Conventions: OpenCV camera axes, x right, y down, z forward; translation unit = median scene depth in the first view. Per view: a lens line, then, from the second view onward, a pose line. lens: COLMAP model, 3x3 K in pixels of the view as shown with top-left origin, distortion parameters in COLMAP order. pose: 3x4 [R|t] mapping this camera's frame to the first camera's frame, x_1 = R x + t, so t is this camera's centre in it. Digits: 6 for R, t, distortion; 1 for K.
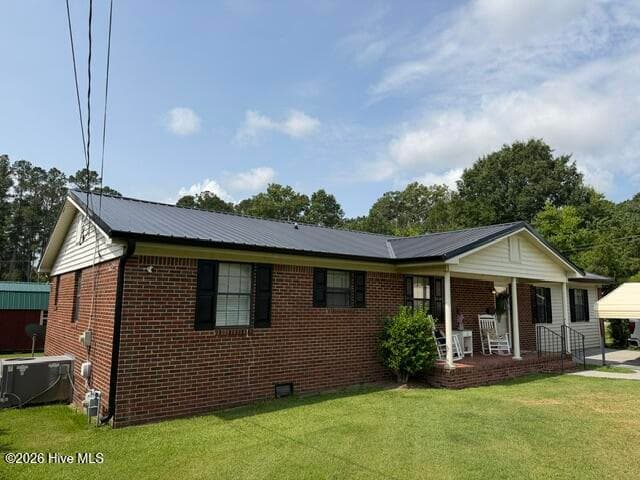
lens RADIAL K [[460.8, 0, 320.0], [0, 460.8, 240.0], [0, 0, 1]] dist [0.160039, -0.184976]
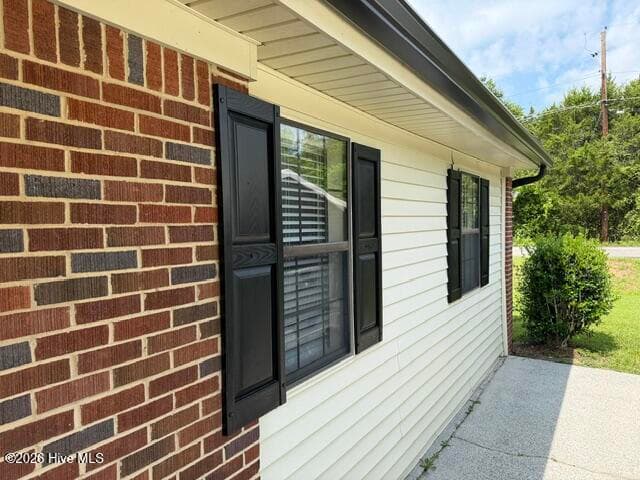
lens RADIAL K [[460.8, 0, 320.0], [0, 460.8, 240.0], [0, 0, 1]] dist [0.160039, -0.184976]
pose [[0.947035, -0.045765, 0.317854, 0.523602], [-0.005620, 0.987280, 0.158894, 0.137606], [-0.321082, -0.152264, 0.934731, 1.078958]]
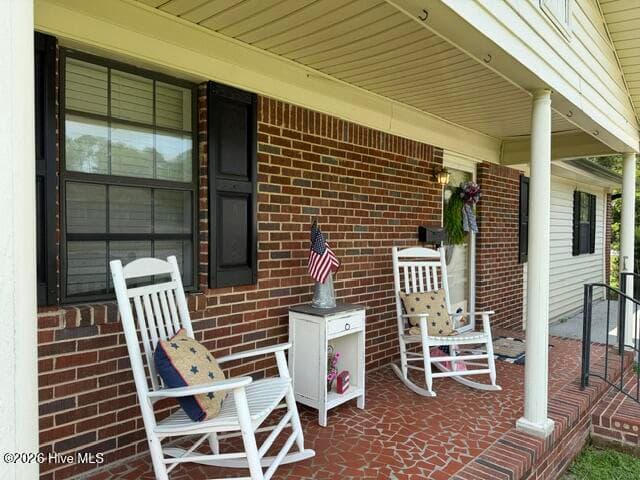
lens RADIAL K [[460.8, 0, 320.0], [0, 460.8, 240.0], [0, 0, 1]] dist [0.160039, -0.184976]
pose [[0.989811, -0.016857, 0.141386, 0.255549], [-0.003098, 0.990183, 0.139746, 0.116074], [-0.142354, -0.138760, 0.980041, 0.735648]]
